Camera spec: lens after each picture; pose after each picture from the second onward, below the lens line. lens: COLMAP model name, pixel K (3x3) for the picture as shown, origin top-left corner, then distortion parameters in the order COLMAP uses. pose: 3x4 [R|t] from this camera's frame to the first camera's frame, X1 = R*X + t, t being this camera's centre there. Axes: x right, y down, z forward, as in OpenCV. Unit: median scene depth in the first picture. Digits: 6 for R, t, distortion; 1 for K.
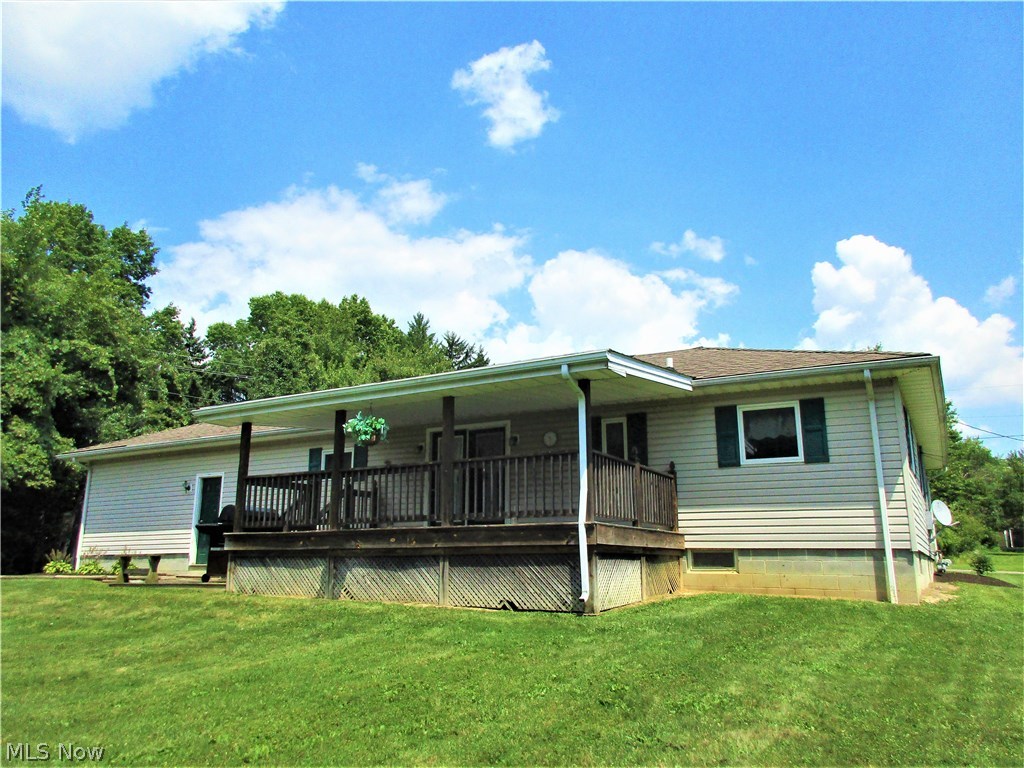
lens RADIAL K [[780.8, 0, 498.7], [0, 780.8, 373.5], [0, 0, 1]] dist [-0.003366, 0.000197]
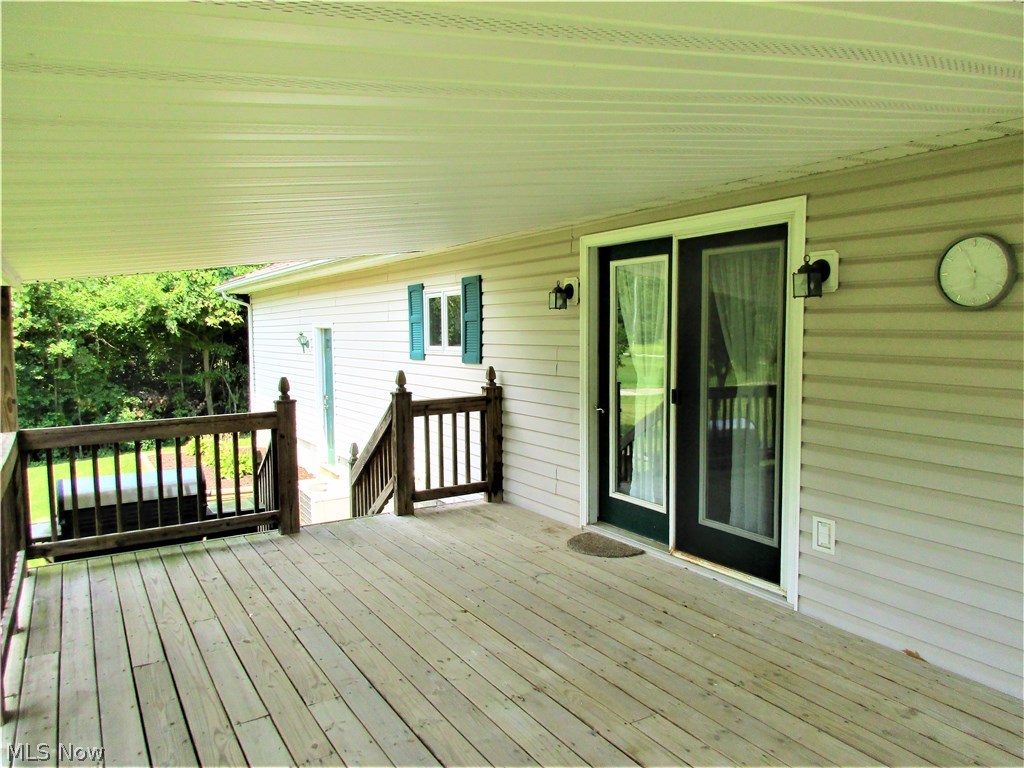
lens RADIAL K [[781.3, 0, 511.0], [0, 781.3, 375.9], [0, 0, 1]] dist [0.007449, 0.000391]
pose [[0.865175, 0.027232, -0.500730, 0.060238], [0.123855, 0.955986, 0.265990, 0.034178], [0.485934, -0.292146, 0.823722, 0.694550]]
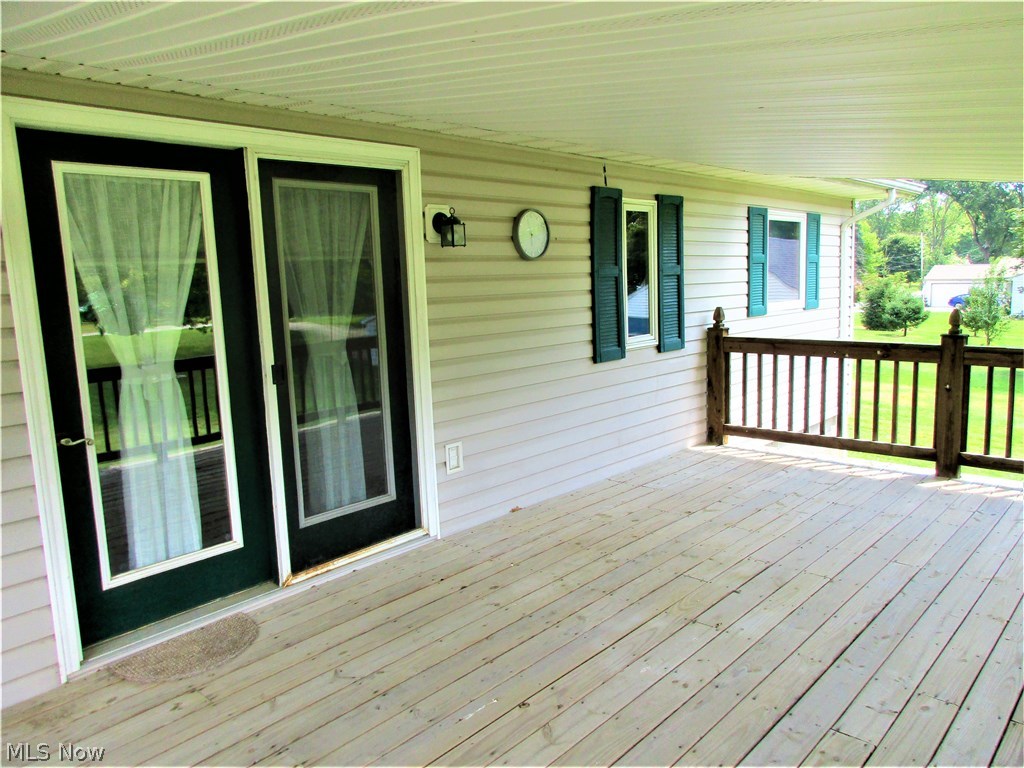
lens RADIAL K [[781.3, 0, 511.0], [0, 781.3, 375.9], [0, 0, 1]] dist [0.007449, 0.000391]
pose [[0.203025, -0.133892, 0.969976, -0.247904], [-0.197733, 0.964592, 0.174537, 0.079585], [-0.959001, -0.227232, 0.169361, 0.874844]]
